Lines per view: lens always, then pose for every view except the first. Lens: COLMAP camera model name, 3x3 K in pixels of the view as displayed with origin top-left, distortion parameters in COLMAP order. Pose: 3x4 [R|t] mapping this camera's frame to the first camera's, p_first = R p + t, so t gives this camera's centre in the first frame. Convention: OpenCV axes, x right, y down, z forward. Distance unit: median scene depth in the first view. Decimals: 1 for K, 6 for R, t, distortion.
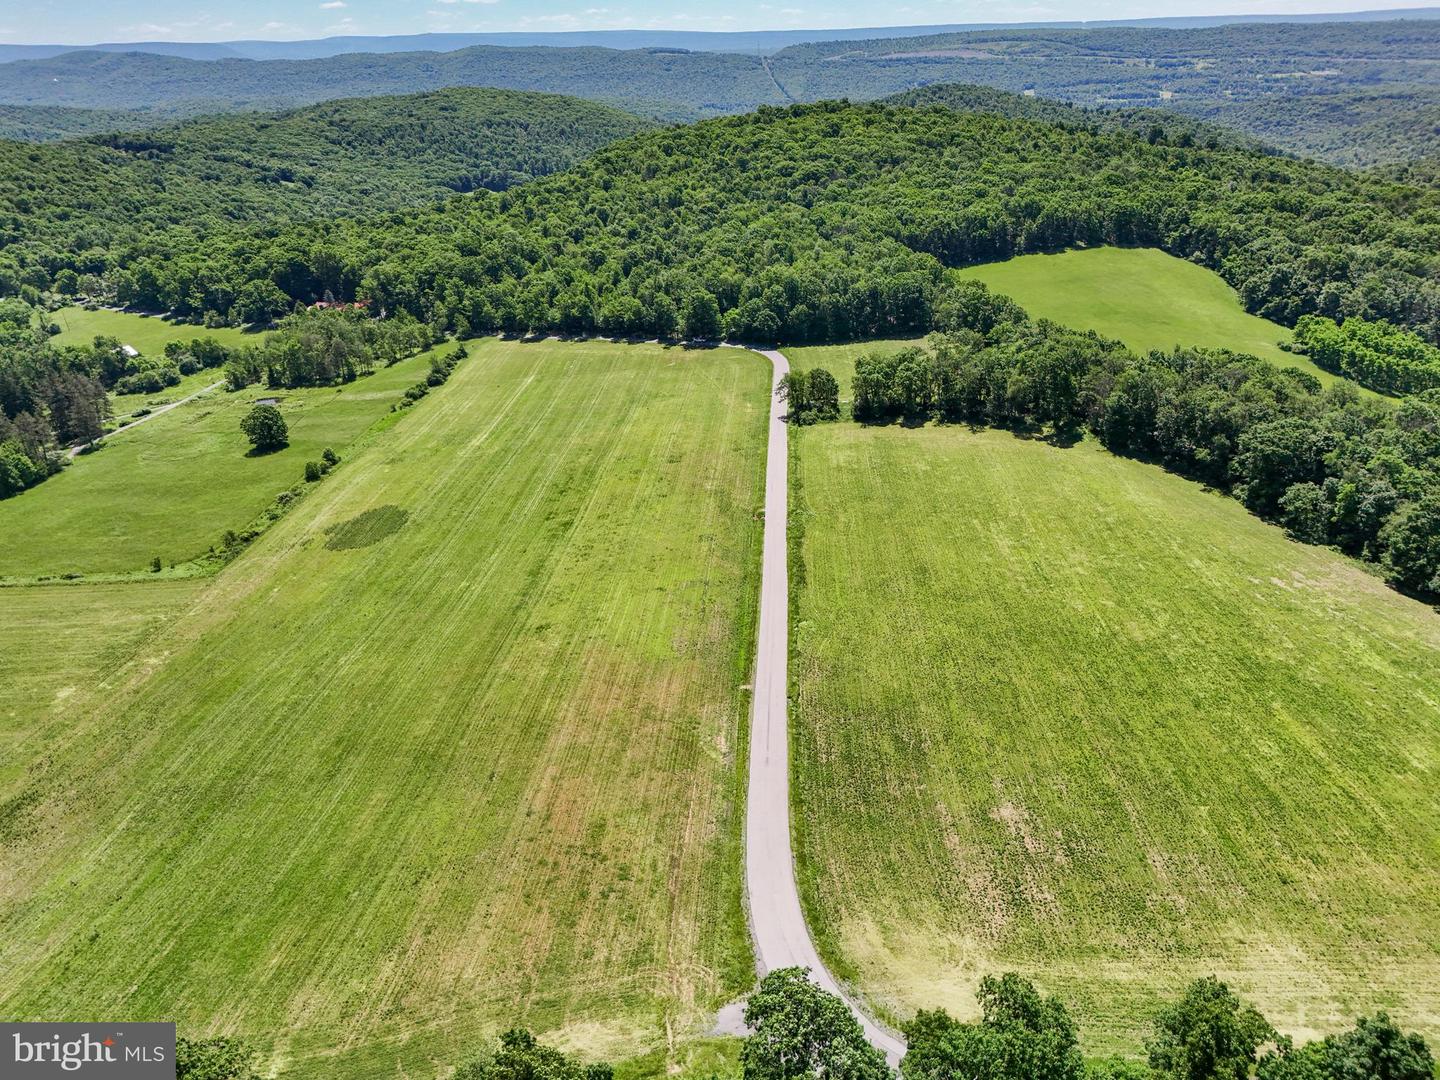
lens RADIAL K [[1056.9, 0, 719.6], [0, 1056.9, 538.7], [0, 0, 1]] dist [0.077005, -0.076910]
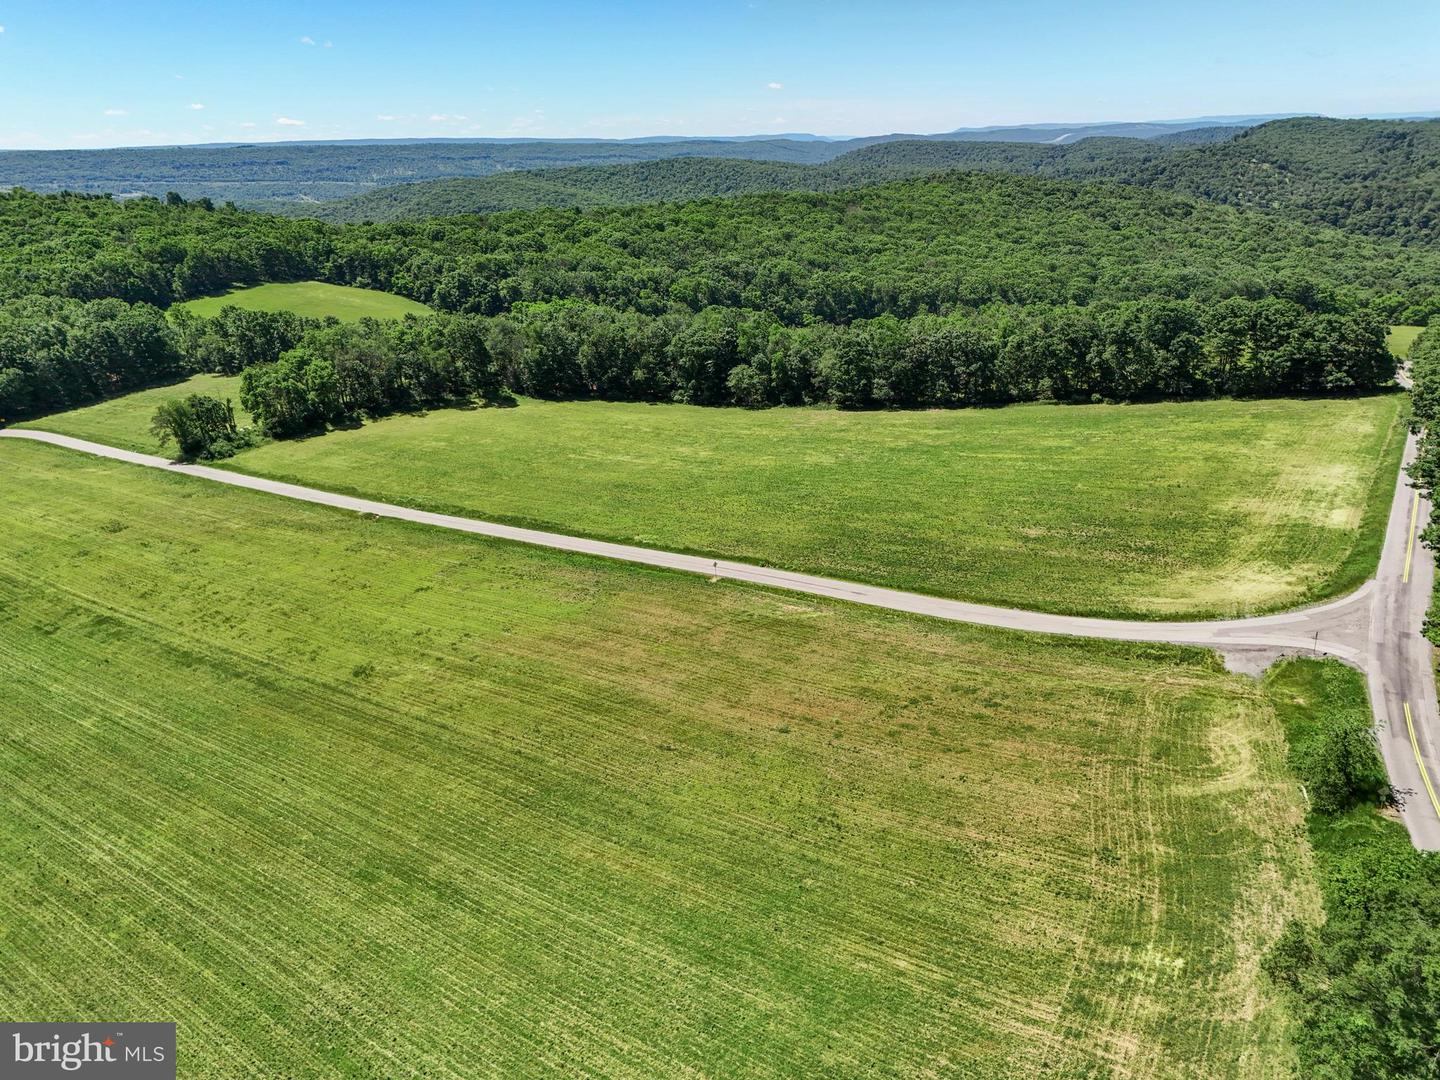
lens RADIAL K [[1056.9, 0, 722.8], [0, 1056.9, 551.3], [0, 0, 1]] dist [0.077005, -0.076910]
pose [[0.556244, -0.294559, 0.777063, -0.484945], [0.368516, 0.925537, 0.087046, 0.032980], [-0.744841, 0.237941, 0.623374, 0.327349]]
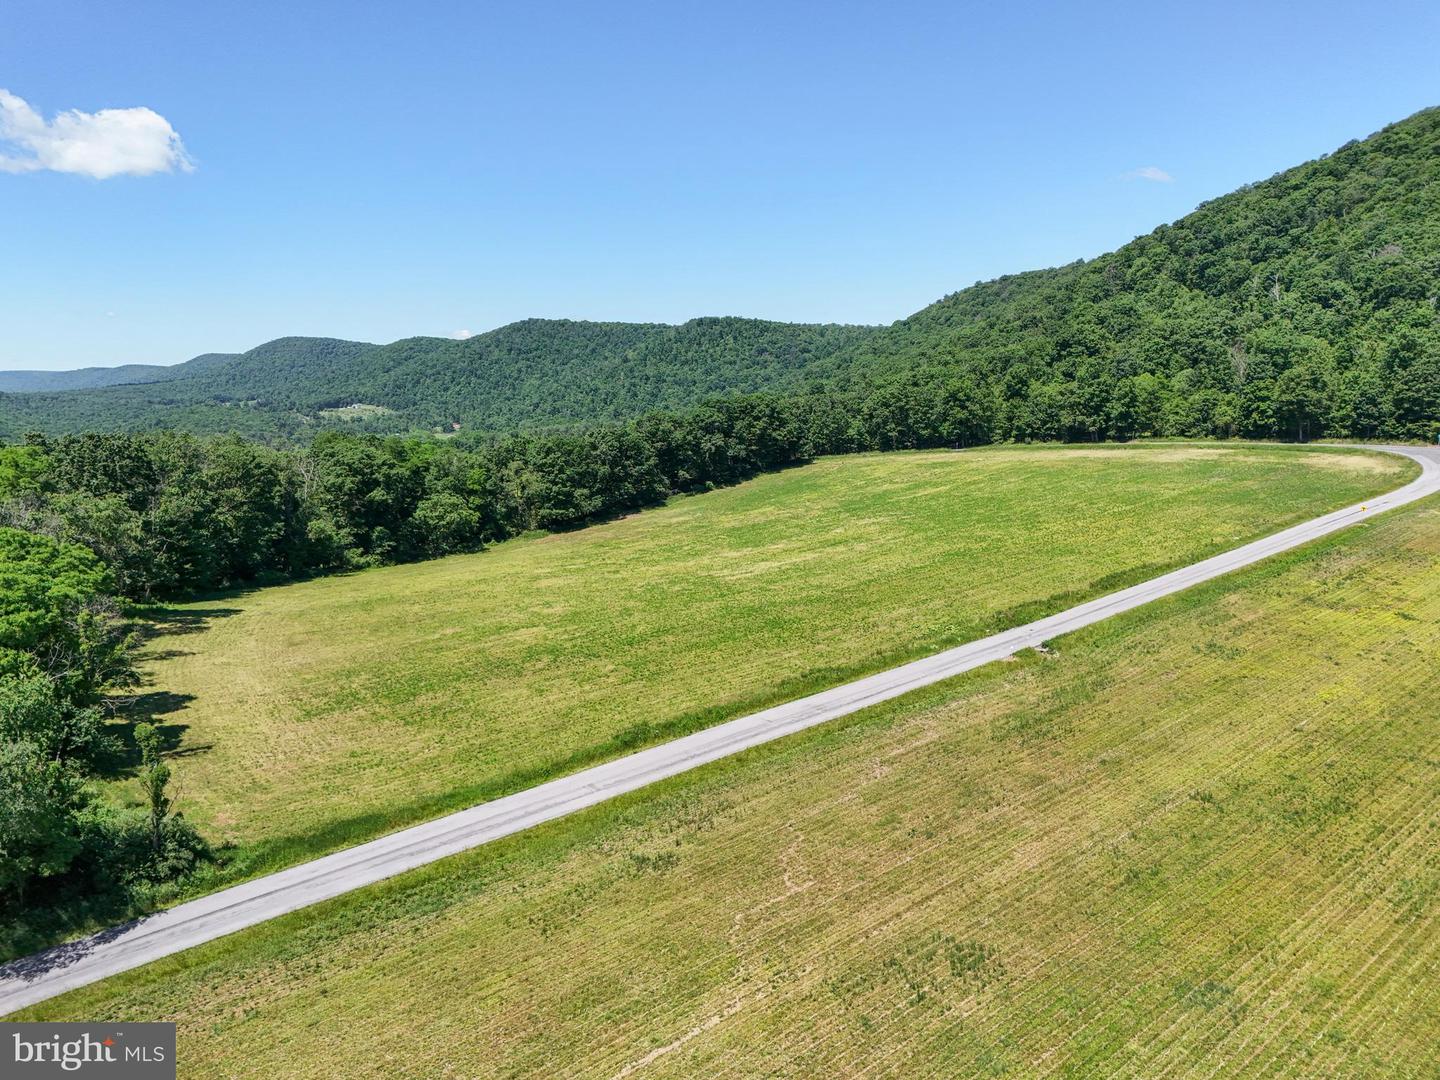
lens RADIAL K [[1056.9, 0, 721.9], [0, 1056.9, 550.2], [0, 0, 1]] dist [0.077005, -0.076910]
pose [[-0.705670, -0.078646, 0.704162, -0.178389], [0.314069, 0.856133, 0.410361, -0.286764], [-0.635130, 0.510735, -0.579448, 1.402182]]
